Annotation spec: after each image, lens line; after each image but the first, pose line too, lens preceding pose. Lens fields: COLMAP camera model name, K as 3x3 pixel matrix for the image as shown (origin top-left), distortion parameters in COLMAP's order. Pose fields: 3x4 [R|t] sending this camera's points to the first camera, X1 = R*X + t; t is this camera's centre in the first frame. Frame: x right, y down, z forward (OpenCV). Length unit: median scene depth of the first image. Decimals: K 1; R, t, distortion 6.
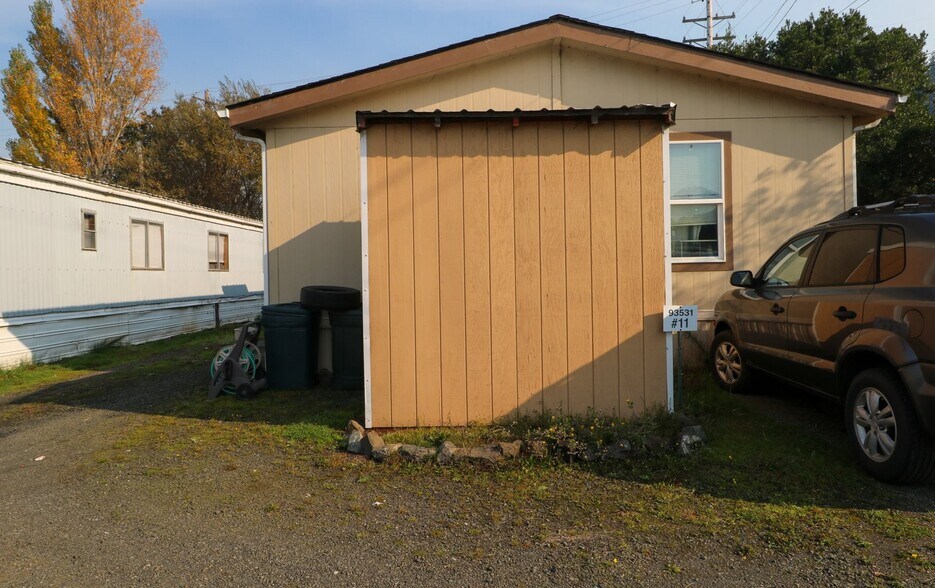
lens RADIAL K [[566.5, 0, 475.1], [0, 566.5, 291.9], [0, 0, 1]] dist [0.002149, -0.001060]
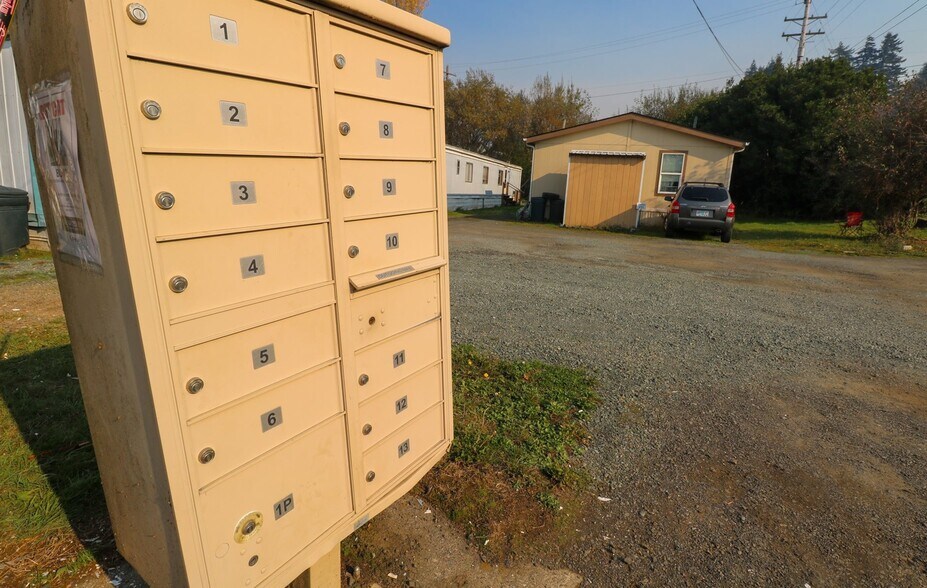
lens RADIAL K [[449.3, 0, 473.2], [0, 449.3, 277.4], [0, 0, 1]] dist [-0.000635, -0.002006]
pose [[0.953839, 0.124987, -0.273073, 0.096726], [-0.079932, 0.982140, 0.170328, 0.063312], [0.289485, -0.140639, 0.946794, -1.689887]]
